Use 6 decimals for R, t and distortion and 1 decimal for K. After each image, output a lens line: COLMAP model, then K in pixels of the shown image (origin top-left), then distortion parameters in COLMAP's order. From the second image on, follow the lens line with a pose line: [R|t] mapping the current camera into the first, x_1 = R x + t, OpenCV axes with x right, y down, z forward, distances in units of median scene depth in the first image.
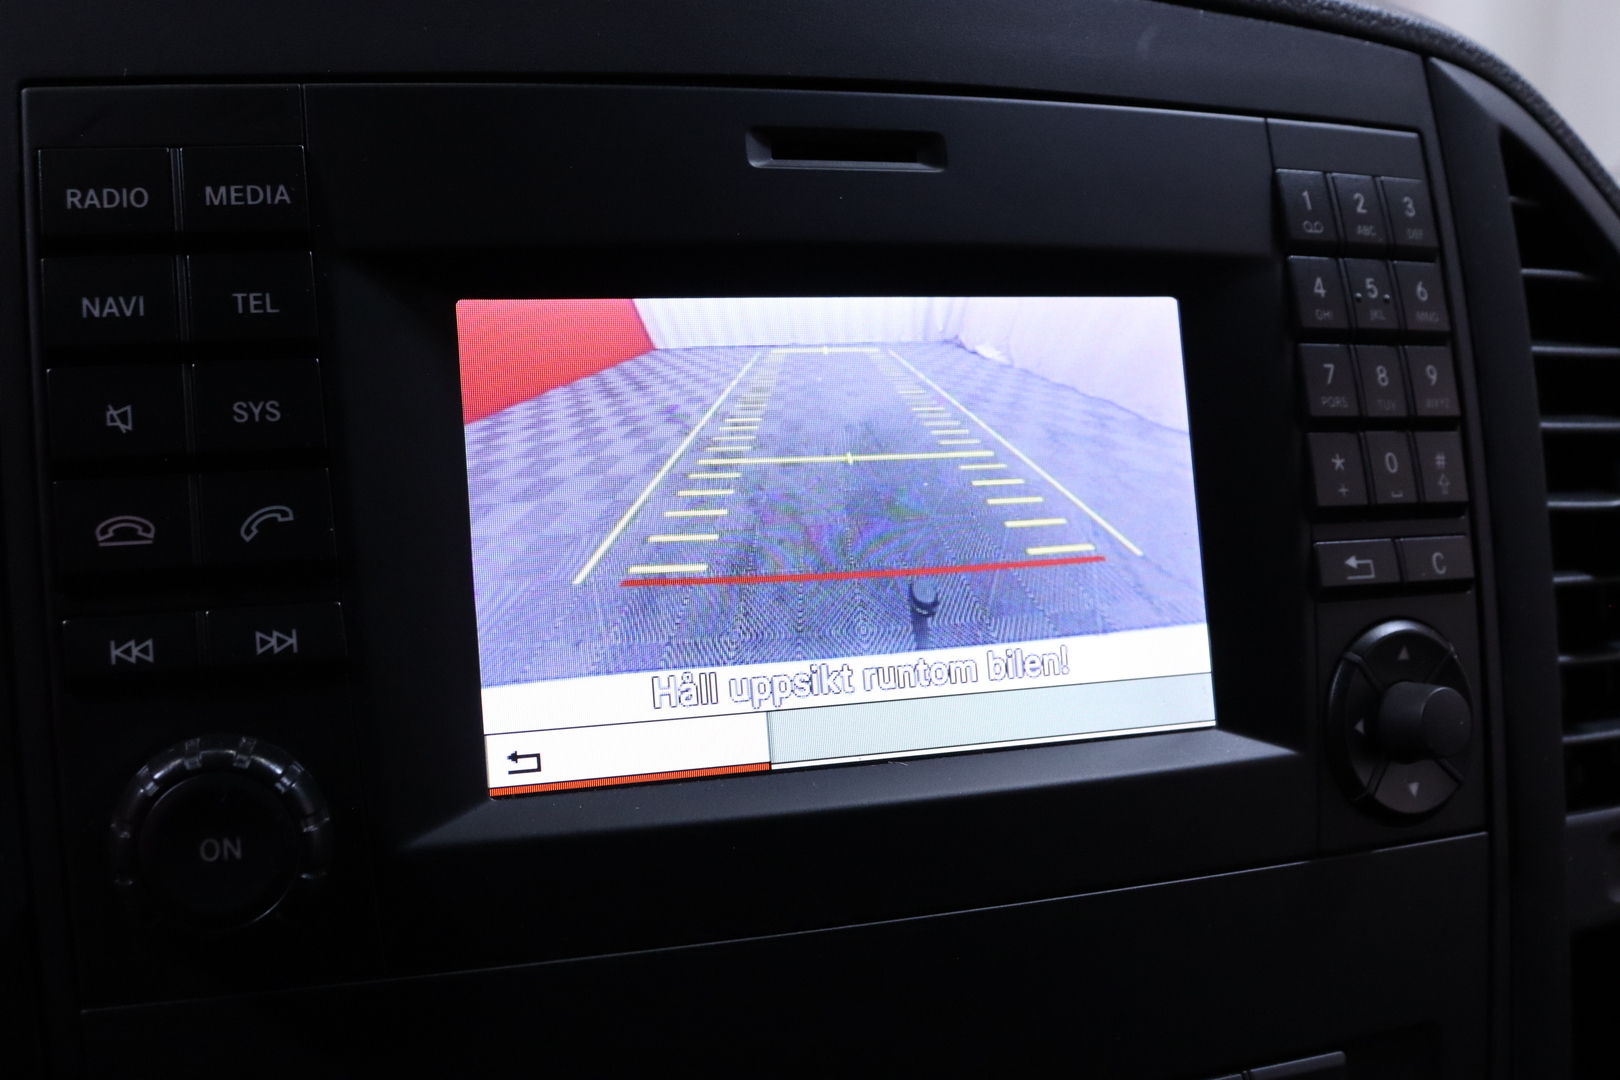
lens RADIAL K [[1953.8, 0, 807.0], [0, 1953.8, 527.3], [0, 0, 1]] dist [-0.044777, 0.000000]
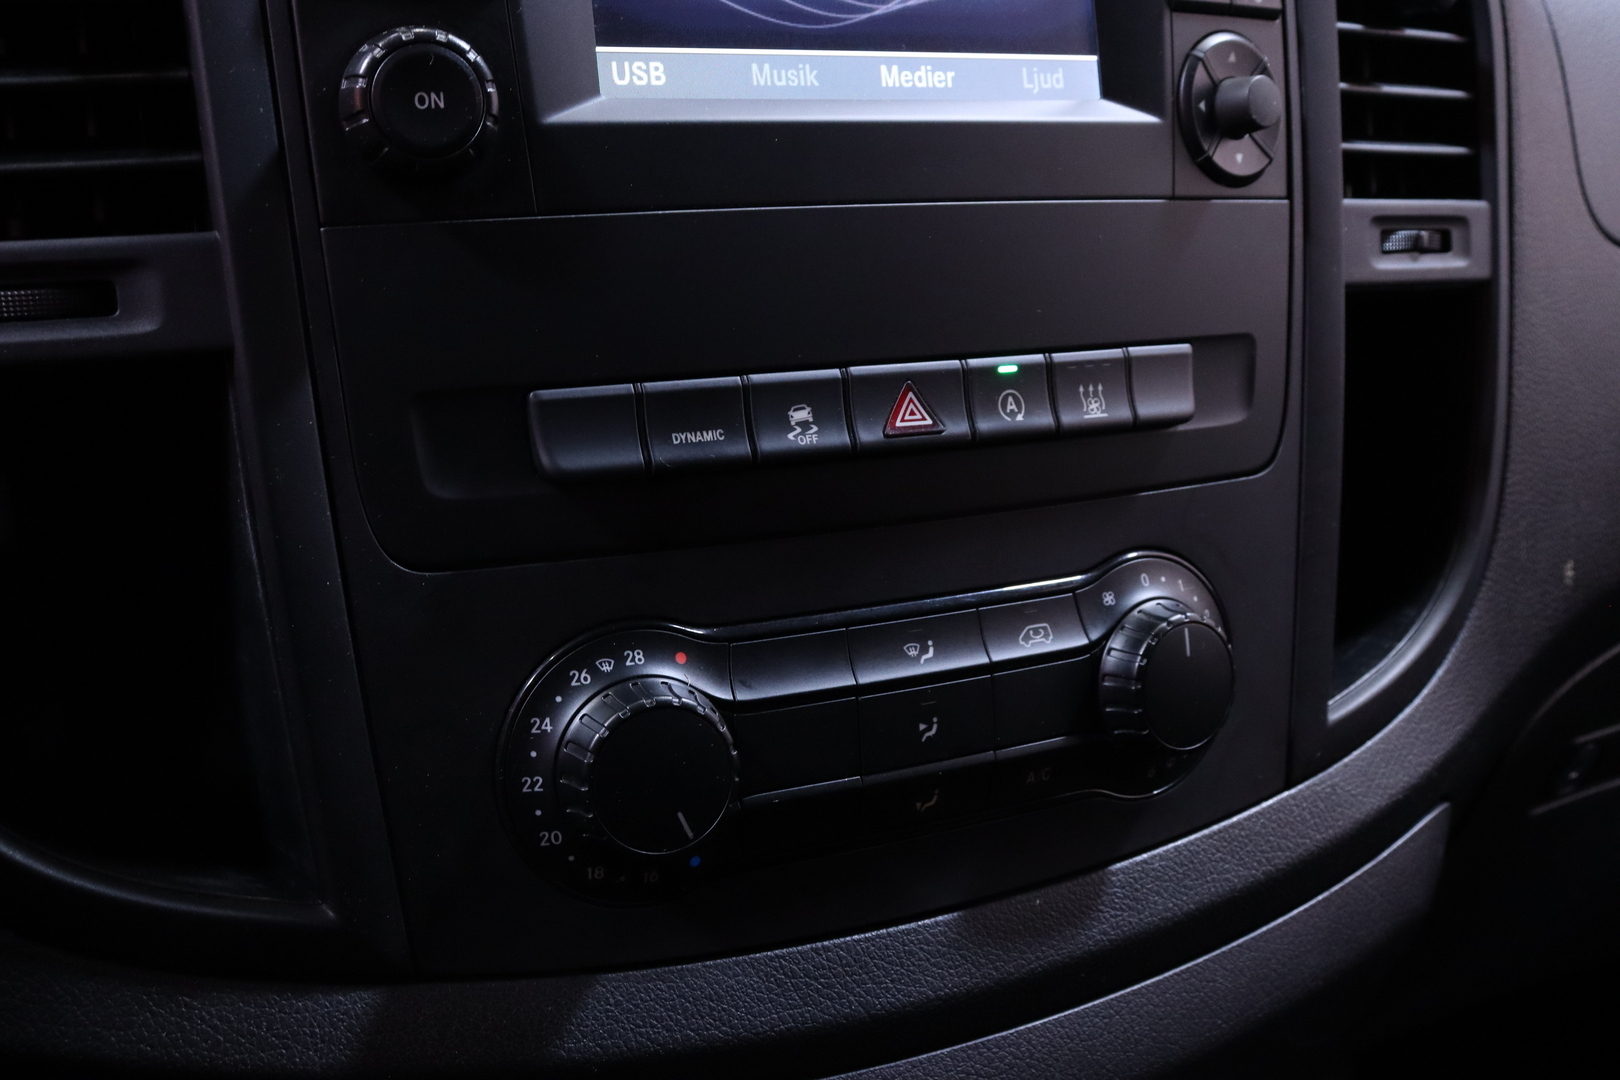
lens RADIAL K [[1953.8, 0, 817.0], [0, 1953.8, 528.7], [0, 0, 1]] dist [-0.044777, 0.000000]
pose [[0.989722, -0.022260, 0.141263, -0.180710], [0.007967, 0.994860, 0.100947, 0.257382], [-0.142784, -0.098784, 0.984812, -0.328394]]
